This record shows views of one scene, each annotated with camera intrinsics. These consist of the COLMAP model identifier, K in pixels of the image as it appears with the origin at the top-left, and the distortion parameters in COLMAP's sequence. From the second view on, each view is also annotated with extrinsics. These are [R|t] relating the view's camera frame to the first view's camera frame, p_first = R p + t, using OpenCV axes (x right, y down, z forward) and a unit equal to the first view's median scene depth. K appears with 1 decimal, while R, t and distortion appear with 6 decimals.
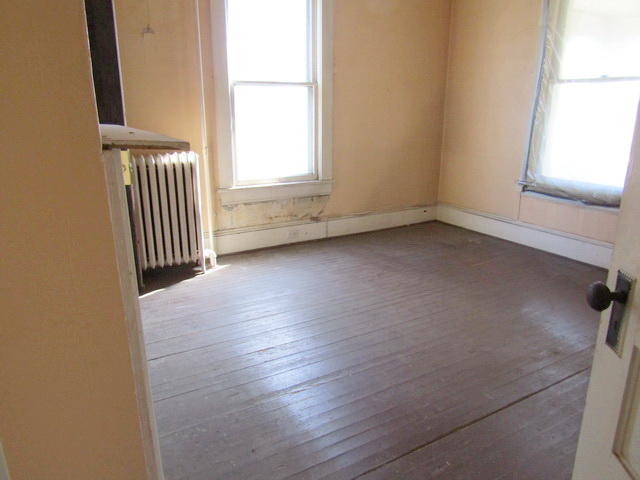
lens RADIAL K [[456.1, 0, 318.3], [0, 456.1, 237.2], [0, 0, 1]] dist [-0.002294, 0.002309]
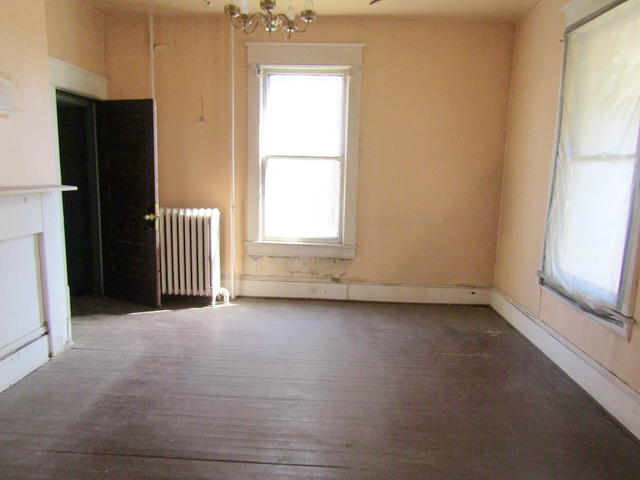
lens RADIAL K [[456.1, 0, 316.9], [0, 456.1, 237.5], [0, 0, 1]] dist [-0.002294, 0.002309]
pose [[0.838360, 0.103282, -0.535243, 0.544677], [-0.173876, 0.981264, -0.082997, -0.043621], [0.516642, 0.162647, 0.840611, 0.069937]]
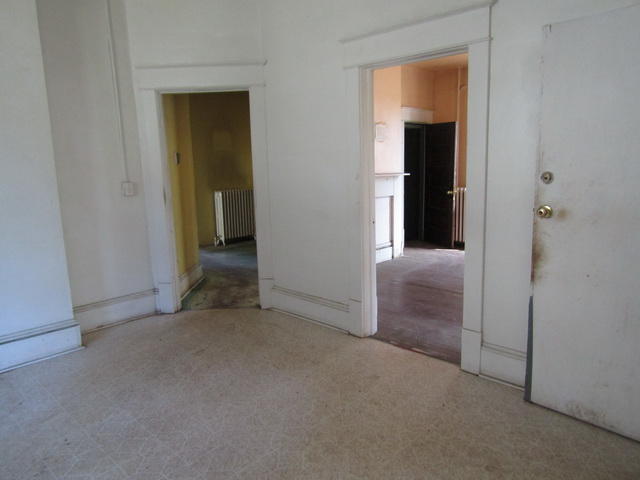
lens RADIAL K [[456.1, 0, 318.2], [0, 456.1, 234.6], [0, 0, 1]] dist [-0.002294, 0.002309]
pose [[0.281747, 0.139551, -0.949286, 1.160069], [-0.244596, 0.967125, 0.069578, 0.043398], [0.927788, 0.212589, 0.306618, -0.207562]]
